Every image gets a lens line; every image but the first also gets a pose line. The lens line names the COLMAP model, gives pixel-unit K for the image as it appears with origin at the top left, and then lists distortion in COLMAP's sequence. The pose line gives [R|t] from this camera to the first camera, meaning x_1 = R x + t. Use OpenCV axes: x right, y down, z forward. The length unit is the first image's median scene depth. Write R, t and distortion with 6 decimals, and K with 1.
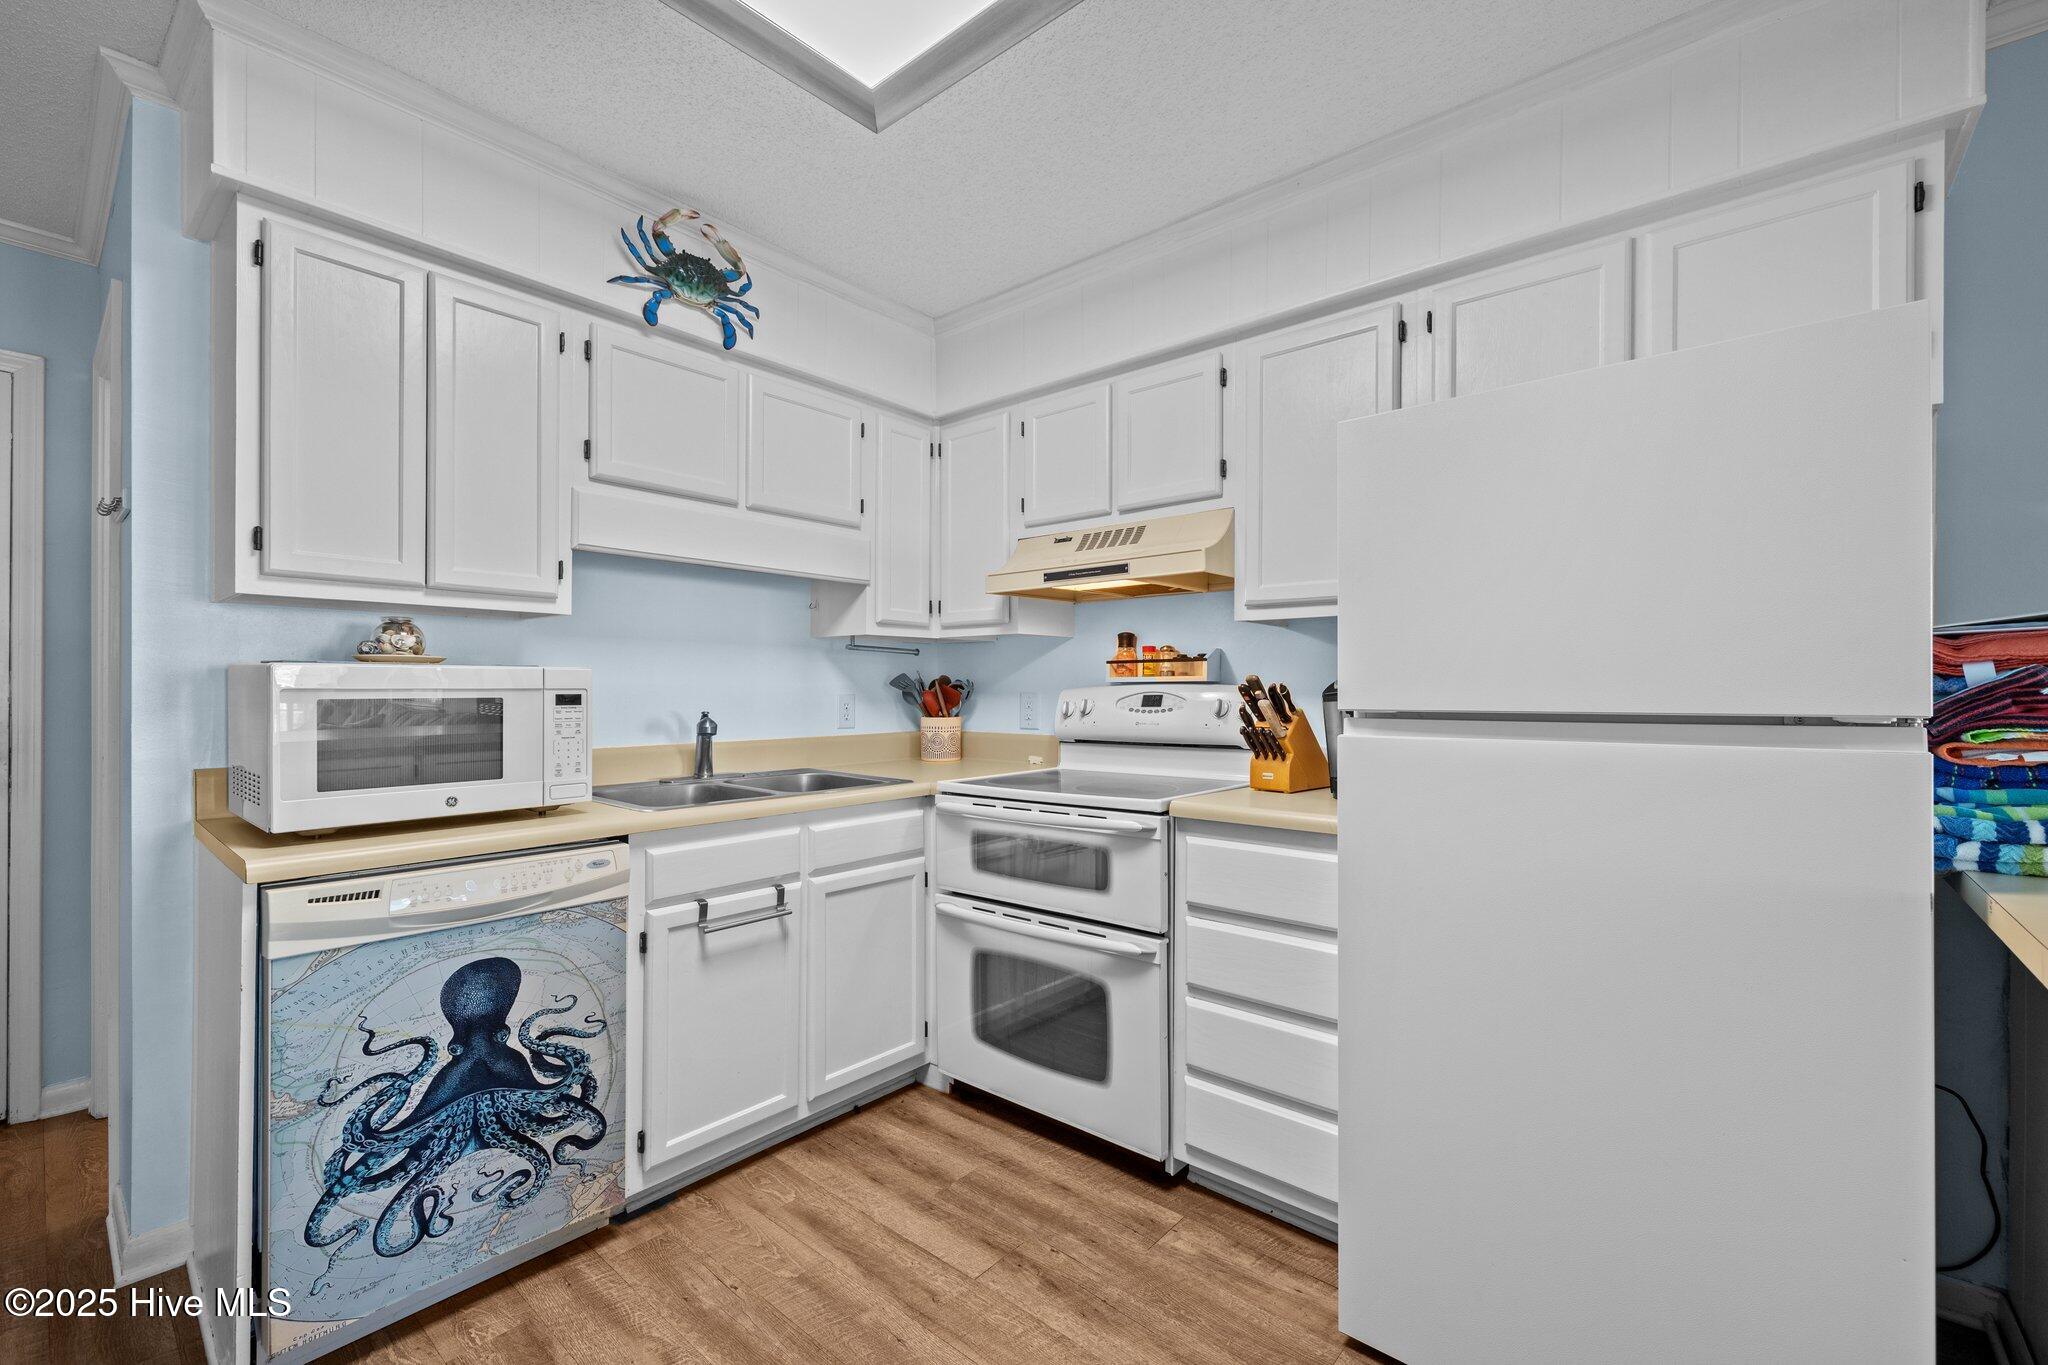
lens RADIAL K [[863.8, 0, 1020.7], [0, 863.8, 689.9], [0, 0, 1]] dist [0.002545, 0.000094]
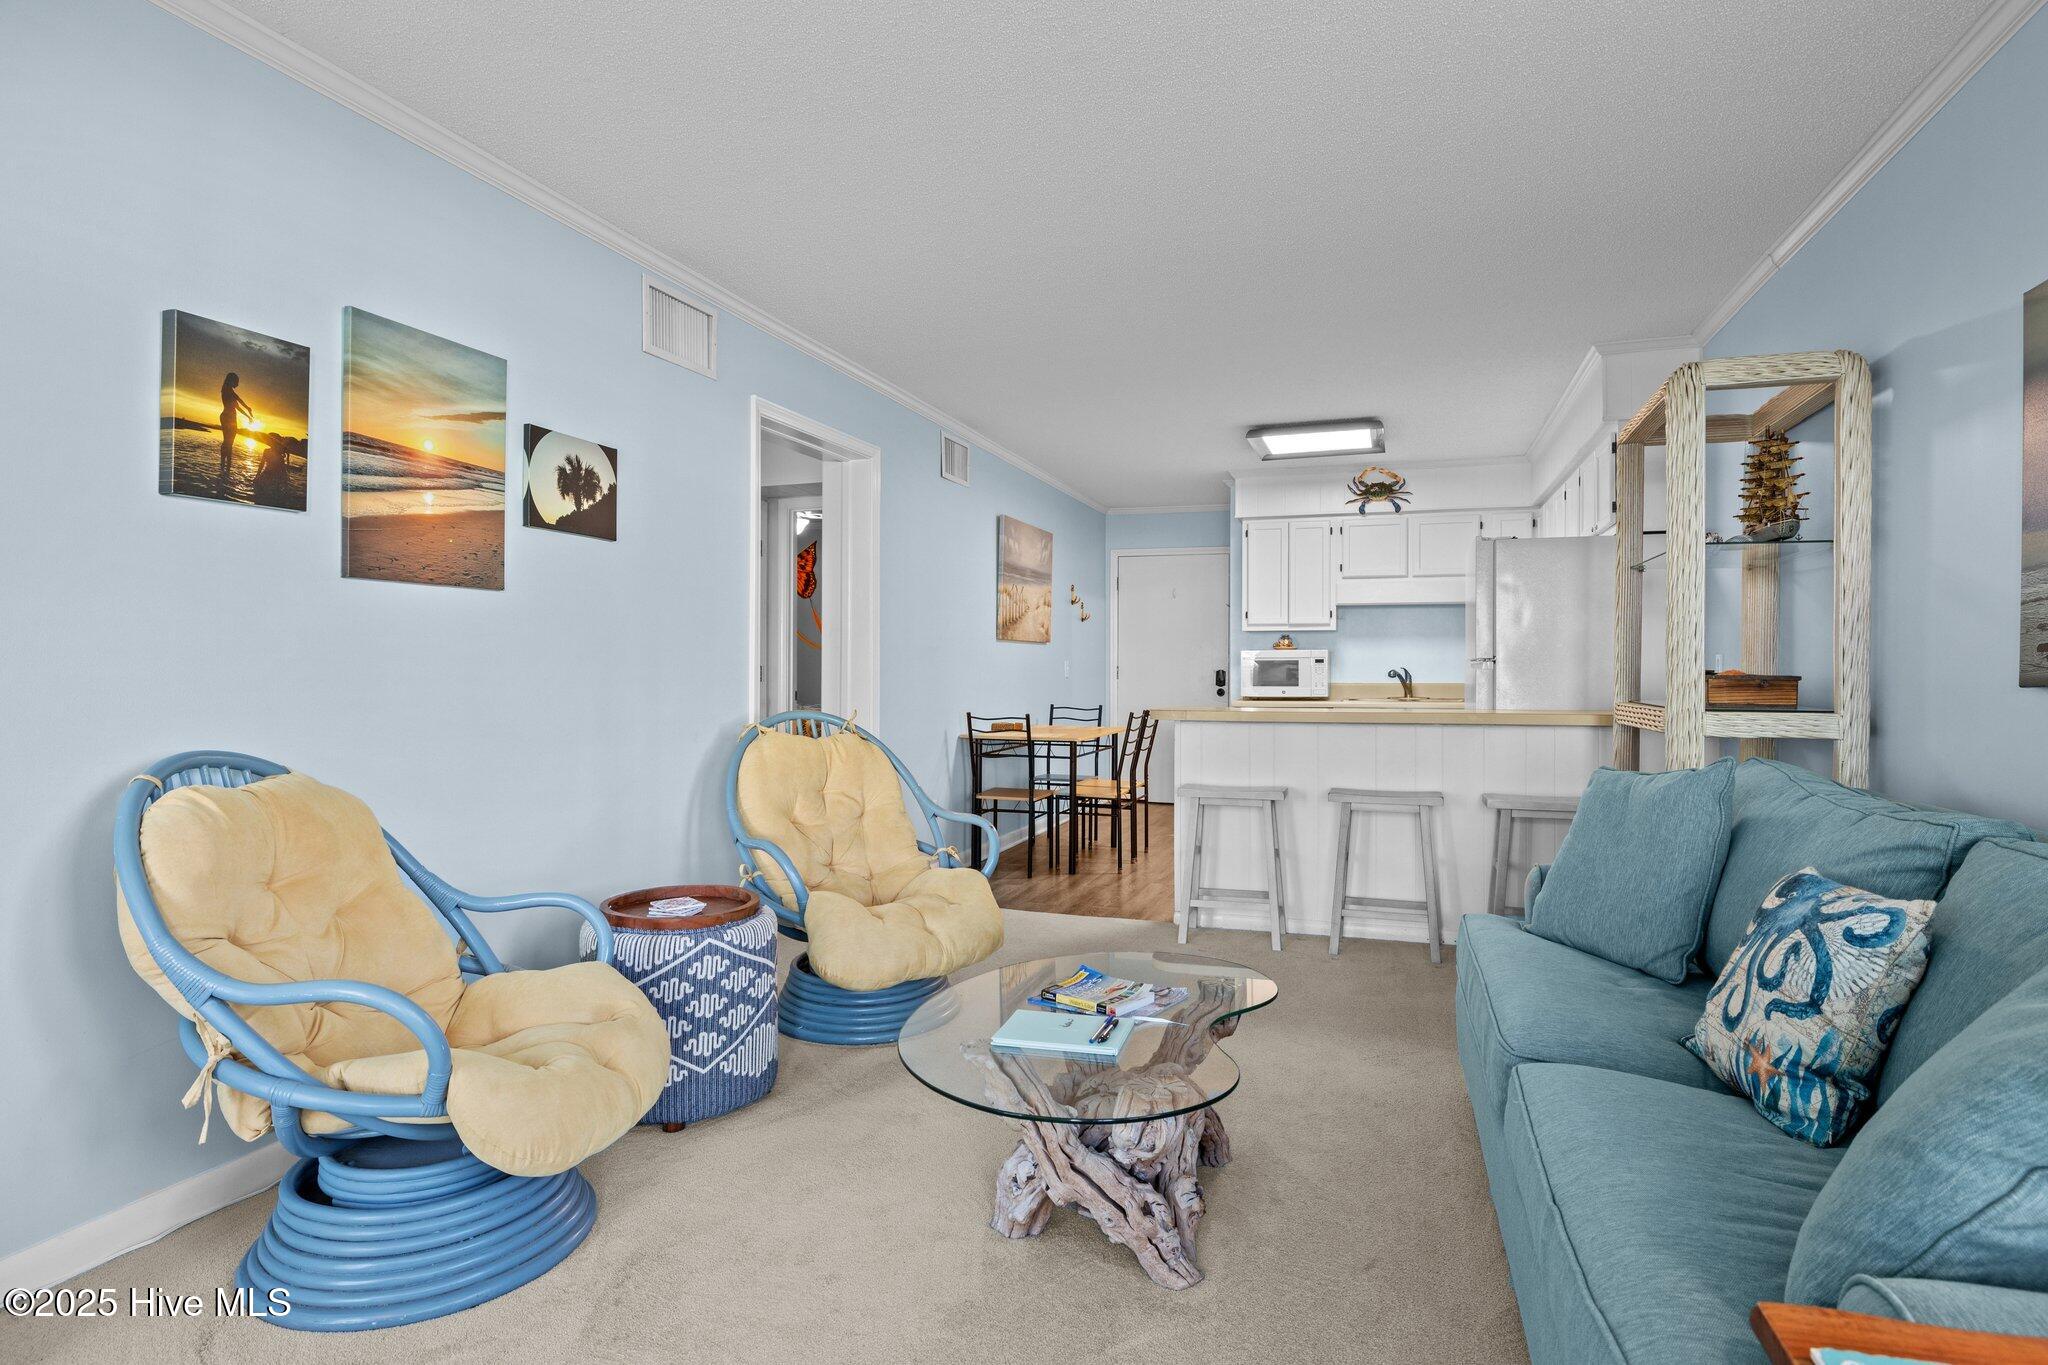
lens RADIAL K [[1101.7, 0, 1024.0], [0, 1101.7, 682.5], [0, 0, 1]] dist [-0.001217, -0.000284]
pose [[0.379675, 0.013010, -0.925029, 2.209841], [0.003630, 0.999872, 0.015553, 0.018926], [0.925113, -0.009263, 0.379579, -1.162010]]
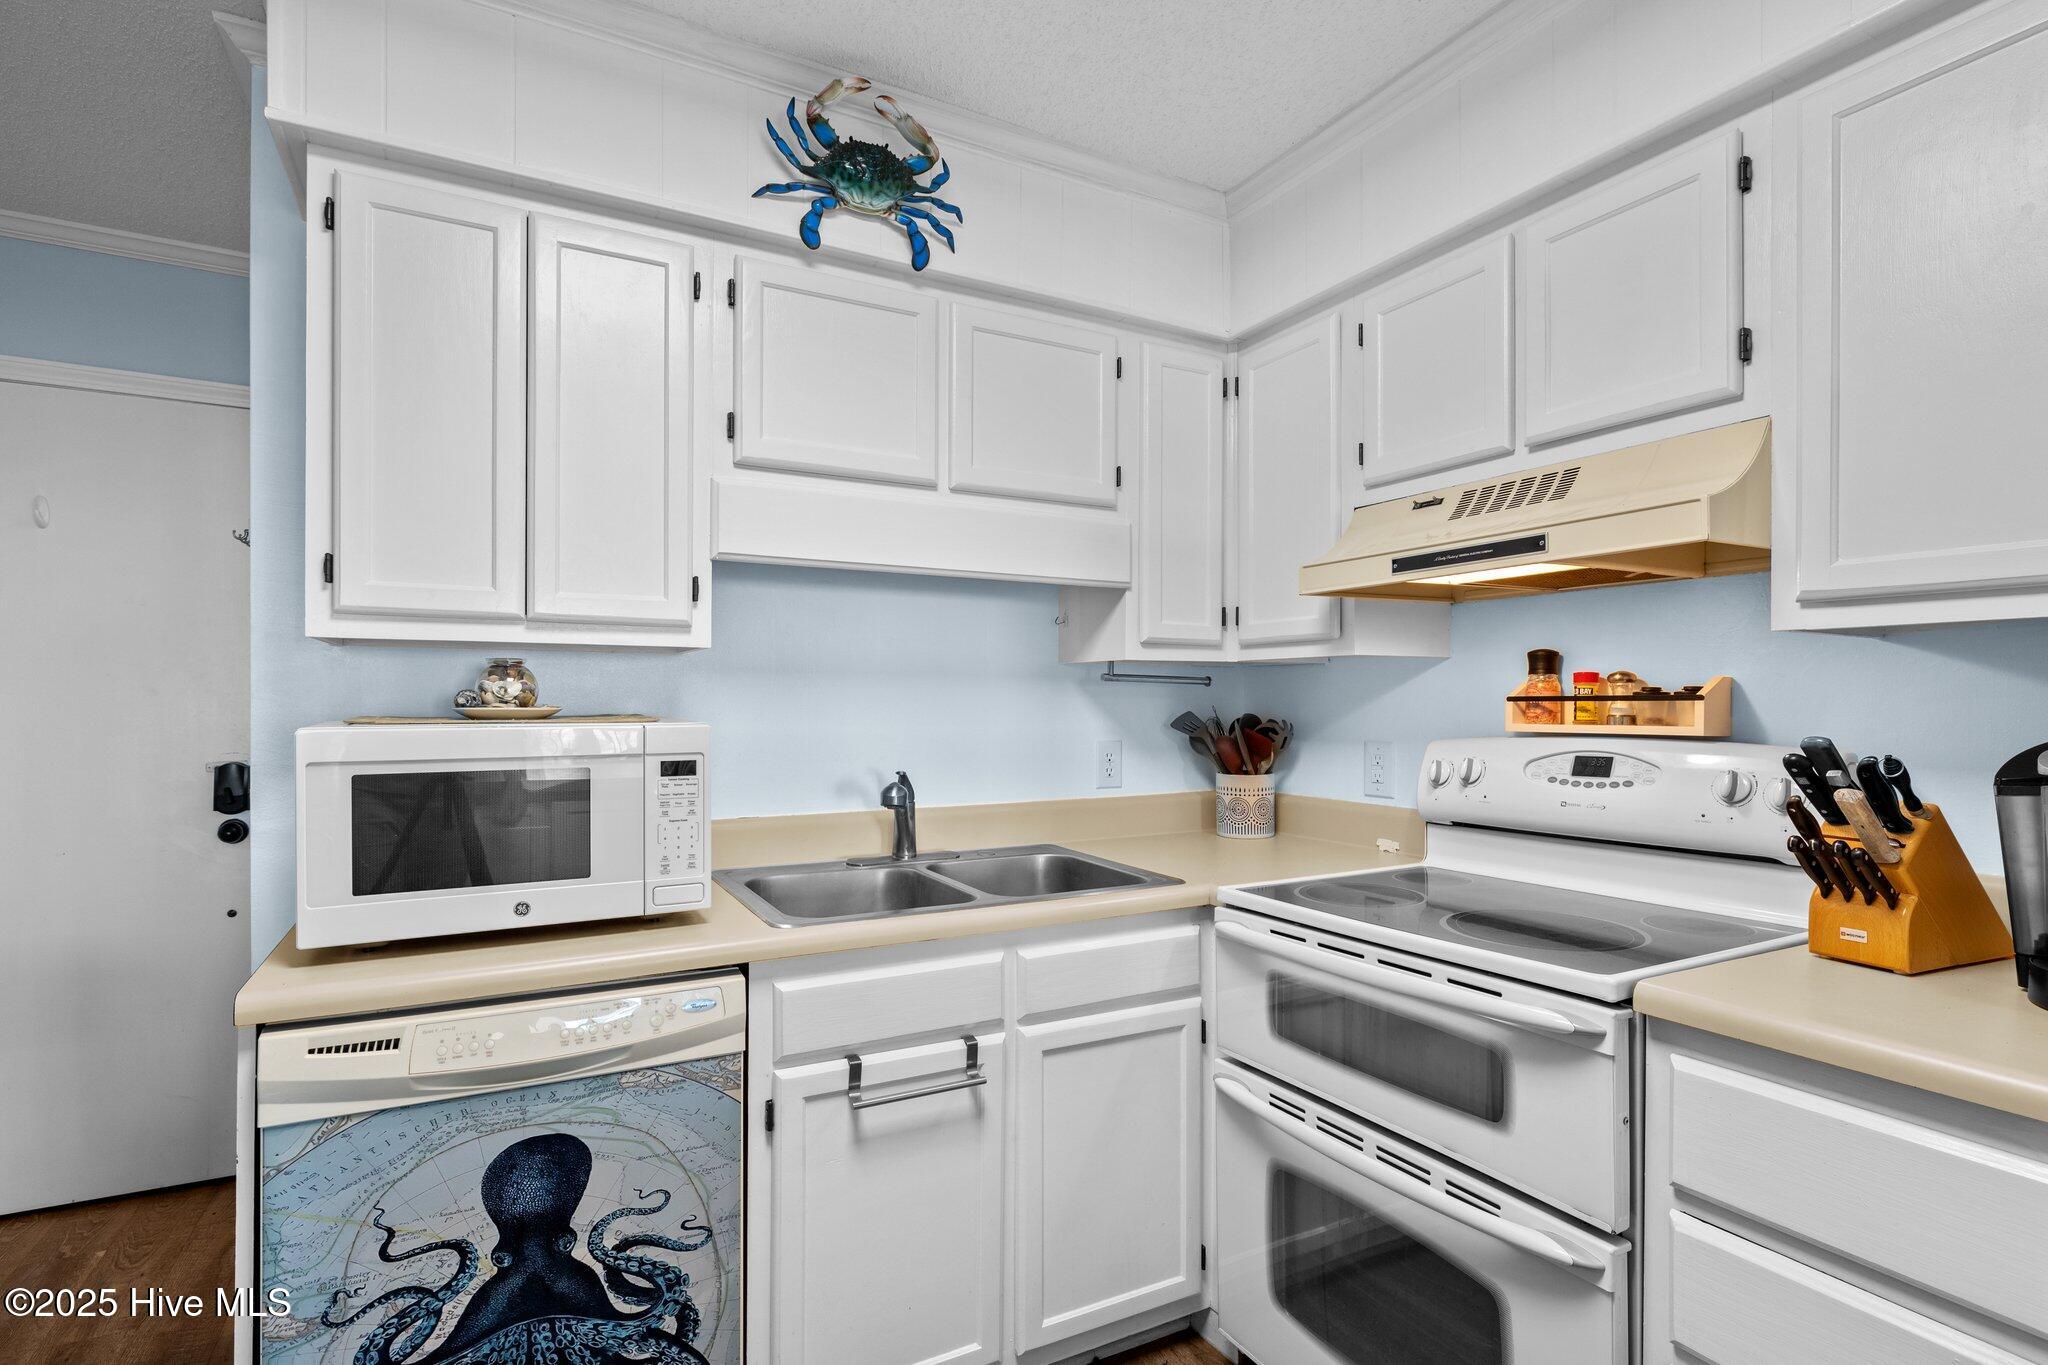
lens RADIAL K [[992.8, 0, 1019.9], [0, 992.8, 702.7], [0, 0, 1]] dist [-0.004779, 0.000218]
pose [[0.933450, -0.000891, -0.358706, 0.037546], [0.000528, 0.999999, -0.001111, -0.037089], [0.358706, 0.000847, 0.933450, 0.283200]]
